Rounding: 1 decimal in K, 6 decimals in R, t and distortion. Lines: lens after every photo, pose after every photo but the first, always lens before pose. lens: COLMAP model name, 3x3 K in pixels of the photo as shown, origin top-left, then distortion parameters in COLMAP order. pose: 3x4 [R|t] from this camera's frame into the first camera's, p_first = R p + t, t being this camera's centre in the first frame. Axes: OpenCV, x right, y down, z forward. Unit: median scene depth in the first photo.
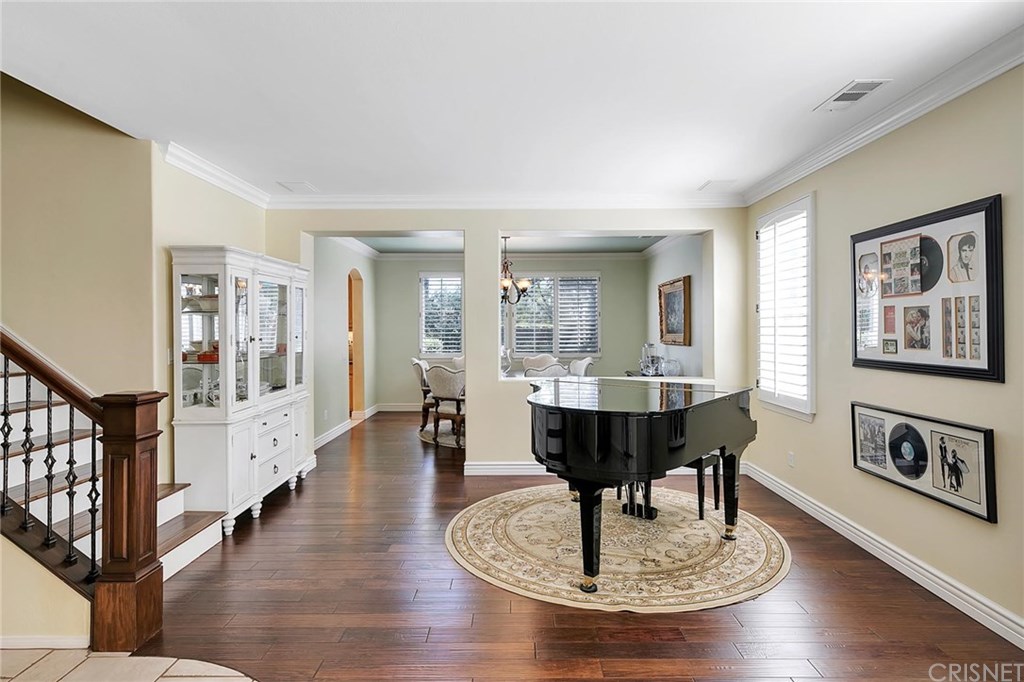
lens RADIAL K [[551.1, 0, 511.7], [0, 551.1, 331.6], [0, 0, 1]] dist [0.002811, 0.000003]
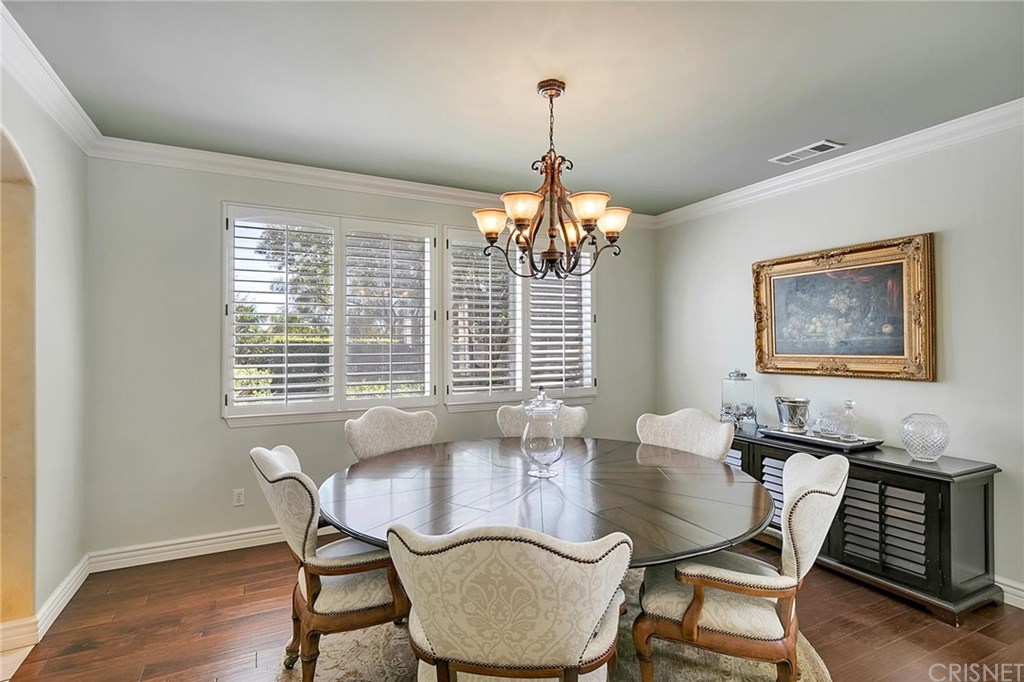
lens RADIAL K [[511.0, 0, 523.3], [0, 511.0, 337.8], [0, 0, 1]] dist [0.000126, -0.000148]
pose [[0.884535, 0.005010, 0.466448, -0.421940], [0.003355, 0.999848, -0.017102, -0.009809], [-0.466462, 0.016692, 0.884384, 1.627722]]
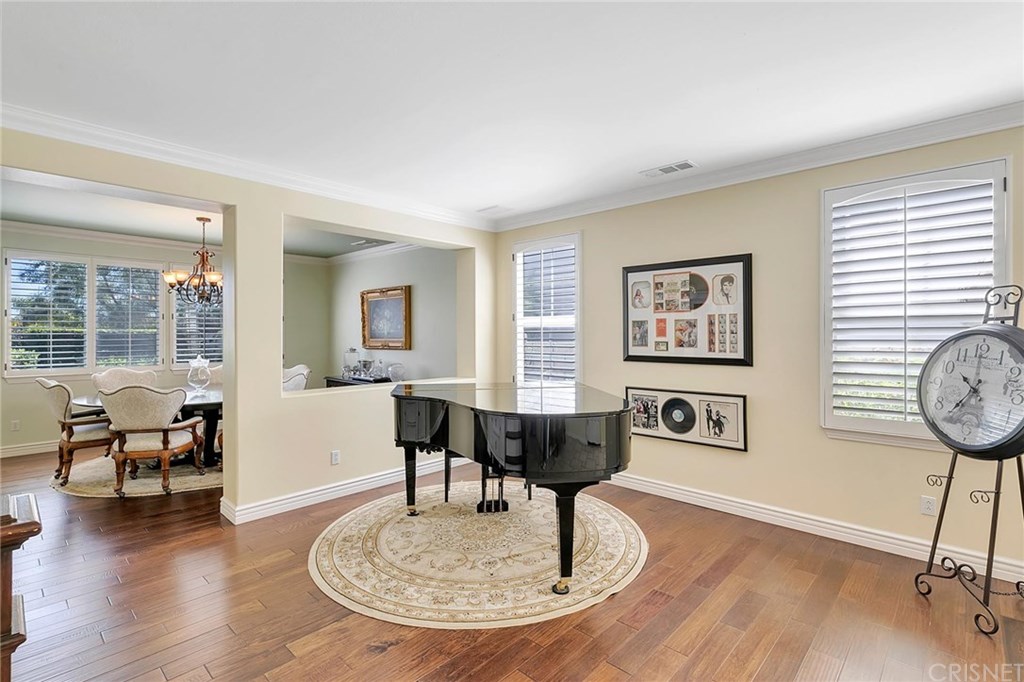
lens RADIAL K [[483.6, 0, 515.7], [0, 483.6, 335.3], [0, 0, 1]] dist [0.000411, 0.000344]
pose [[0.674339, -0.000189, 0.738422, -0.519605], [0.003110, 0.999992, -0.002583, 0.000093], [-0.738415, 0.004038, 0.674334, 0.417654]]
